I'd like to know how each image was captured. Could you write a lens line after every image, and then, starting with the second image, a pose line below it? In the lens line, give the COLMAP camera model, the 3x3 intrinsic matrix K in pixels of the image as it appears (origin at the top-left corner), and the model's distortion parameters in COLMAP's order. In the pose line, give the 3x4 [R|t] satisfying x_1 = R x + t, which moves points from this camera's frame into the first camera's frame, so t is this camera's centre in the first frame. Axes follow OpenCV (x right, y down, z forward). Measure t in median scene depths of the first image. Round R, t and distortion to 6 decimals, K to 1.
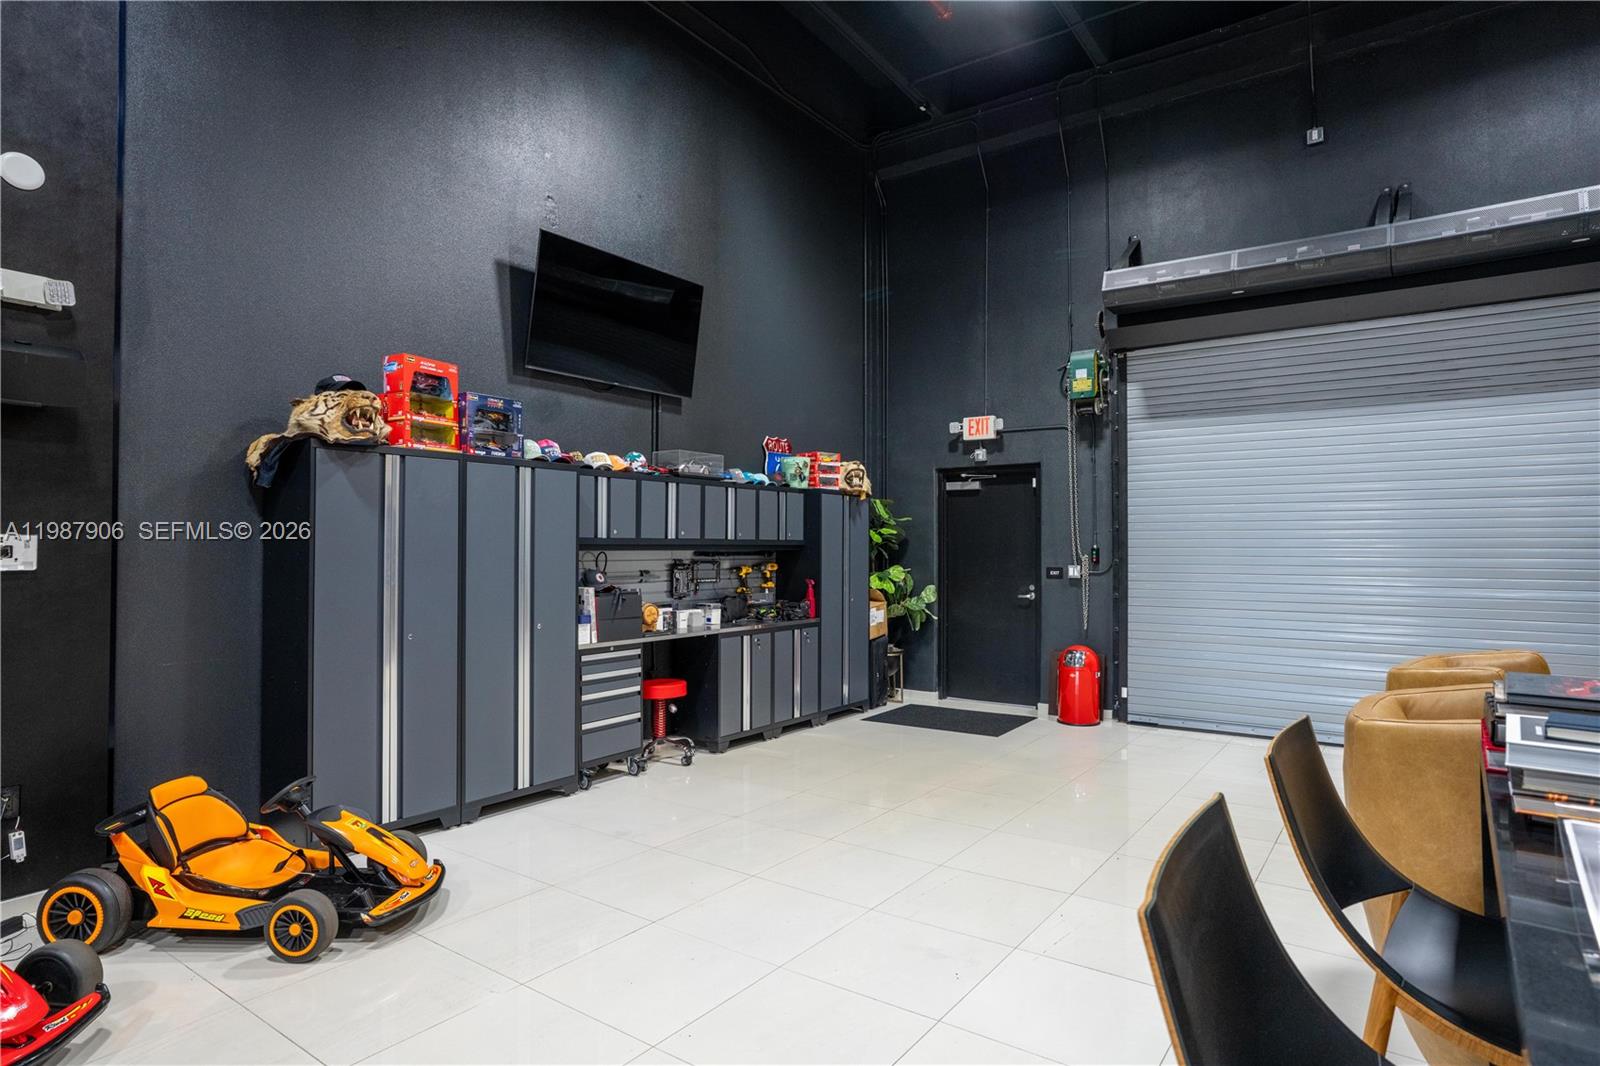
lens RADIAL K [[886.8, 0, 801.8], [0, 886.8, 530.7], [0, 0, 1]] dist [-0.051869, 0.037710]
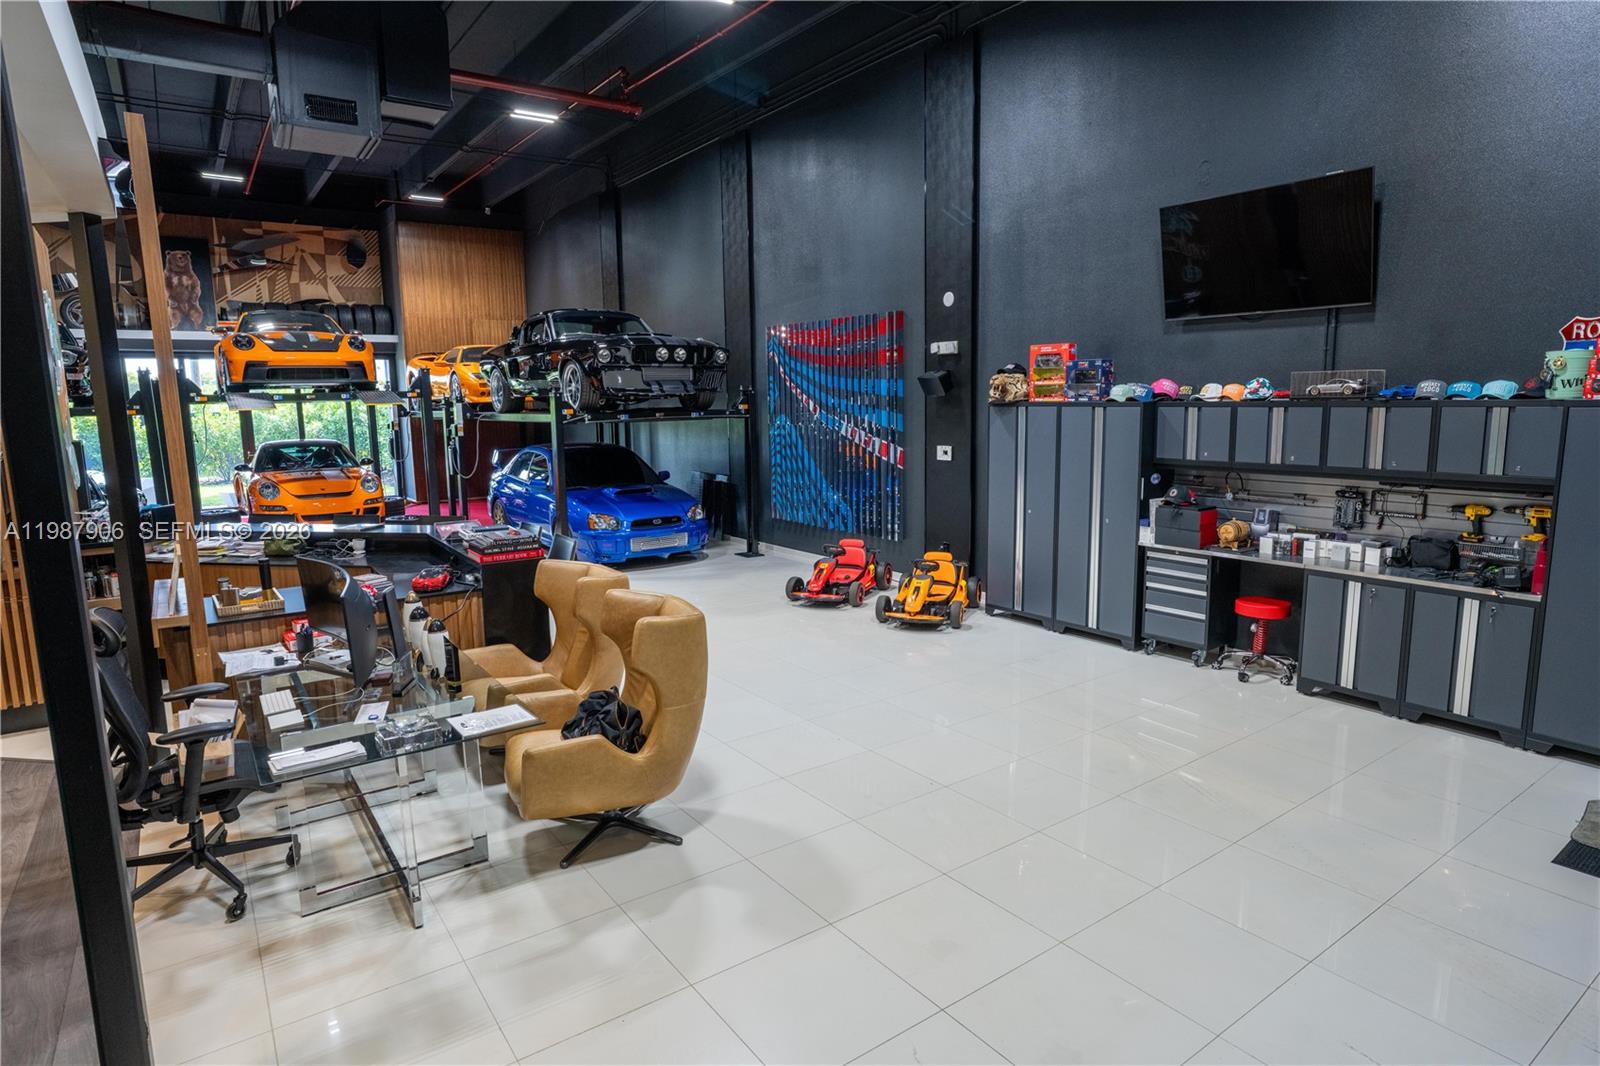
lens RADIAL K [[886.8, 0, 801.8], [0, 886.8, 530.7], [0, 0, 1]] dist [-0.051869, 0.037710]
pose [[-0.309242, 0.149477, -0.939162, 1.035996], [0.036837, 0.988711, 0.145234, -0.086556], [0.950270, 0.010317, -0.311257, 0.865621]]
